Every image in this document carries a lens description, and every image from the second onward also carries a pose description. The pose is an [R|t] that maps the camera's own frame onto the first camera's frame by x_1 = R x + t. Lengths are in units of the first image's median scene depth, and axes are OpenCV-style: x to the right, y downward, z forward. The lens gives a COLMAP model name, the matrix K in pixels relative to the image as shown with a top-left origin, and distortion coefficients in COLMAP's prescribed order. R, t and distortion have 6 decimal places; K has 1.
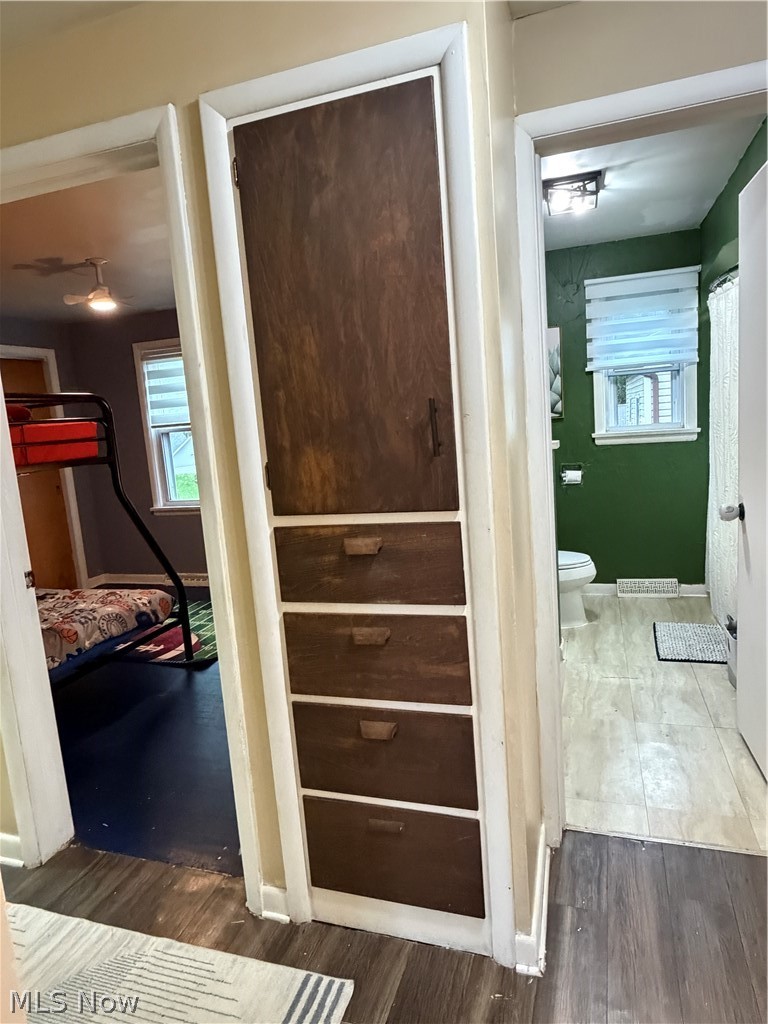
lens RADIAL K [[631.5, 0, 379.5], [0, 631.5, 514.0], [0, 0, 1]] dist [0.004604, -0.000610]
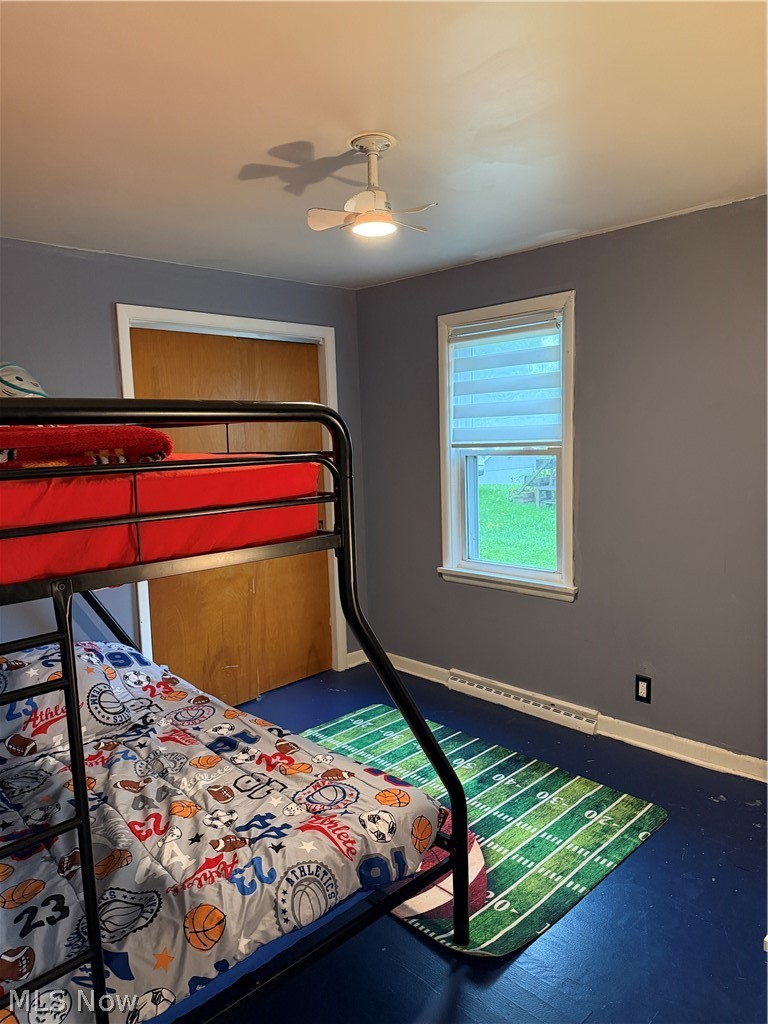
lens RADIAL K [[702.7, 0, 381.0], [0, 702.7, 509.5], [0, 0, 1]] dist [0.043909, -0.060014]
pose [[0.891273, 0.096720, -0.443033, -0.154654], [-0.104859, 0.994468, 0.006154, -0.106203], [0.441177, 0.040971, 0.896484, 0.499296]]
